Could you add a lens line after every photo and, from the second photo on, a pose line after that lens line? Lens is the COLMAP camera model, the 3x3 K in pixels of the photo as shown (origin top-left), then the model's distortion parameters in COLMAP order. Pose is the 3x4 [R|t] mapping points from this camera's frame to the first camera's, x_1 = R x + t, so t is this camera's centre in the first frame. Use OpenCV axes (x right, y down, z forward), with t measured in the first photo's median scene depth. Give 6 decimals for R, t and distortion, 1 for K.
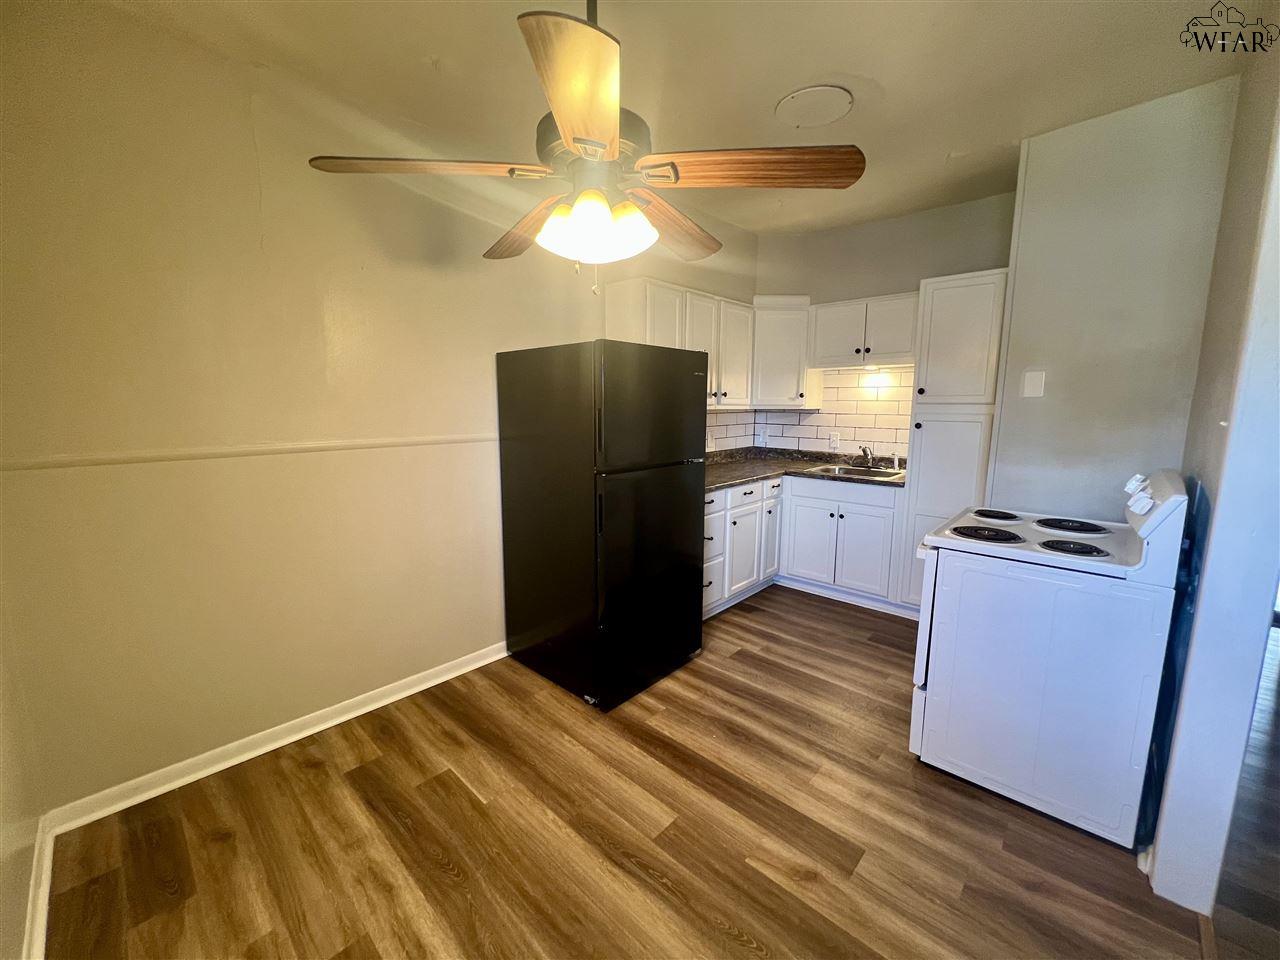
lens RADIAL K [[510.8, 0, 635.2], [0, 510.8, 474.7], [0, 0, 1]] dist [-0.010250, 0.000274]
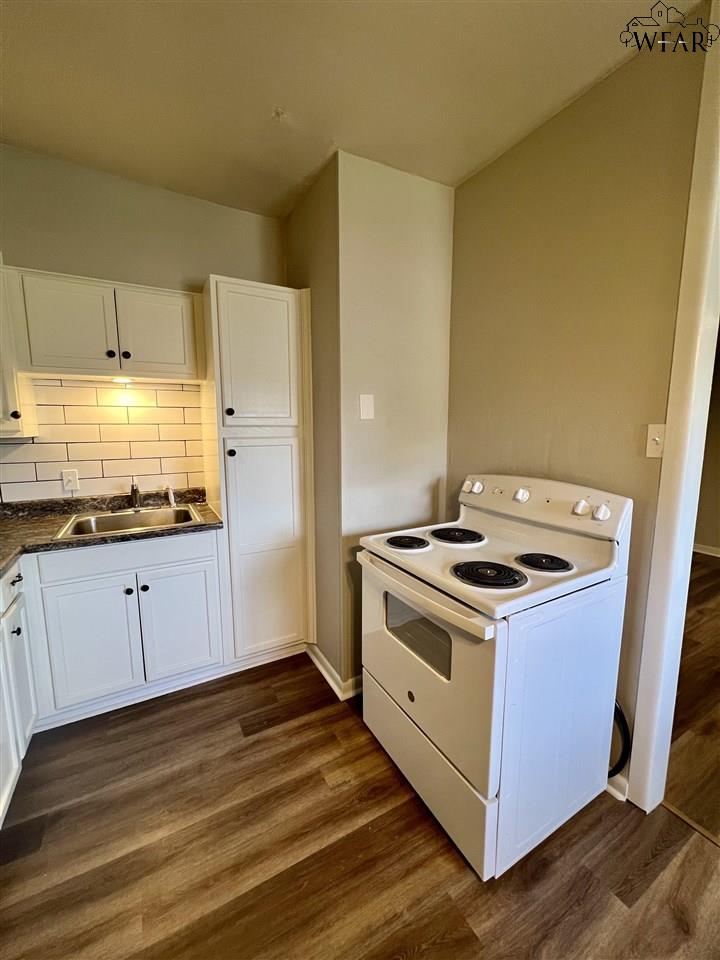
lens RADIAL K [[383.1, 0, 361.6], [0, 383.1, 475.9], [0, 0, 1]] dist [-0.010250, 0.000274]
pose [[0.295098, -0.125557, 0.947181, 0.015142], [0.139468, 0.986371, 0.087300, -0.072959], [-0.945233, 0.106340, 0.308587, 0.529043]]
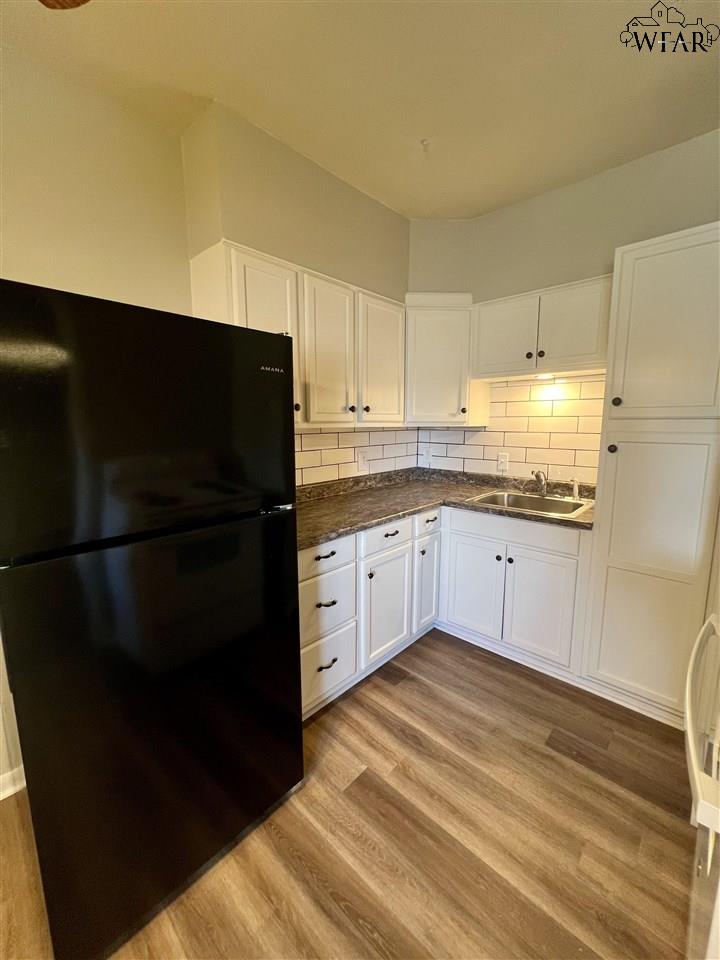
lens RADIAL K [[383.1, 0, 363.7], [0, 383.1, 475.7], [0, 0, 1]] dist [-0.010250, 0.000274]
pose [[0.999956, -0.005720, 0.007431, 0.167503], [0.005728, 0.999983, -0.001078, -0.050704], [-0.007424, 0.001121, 0.999972, 0.393237]]
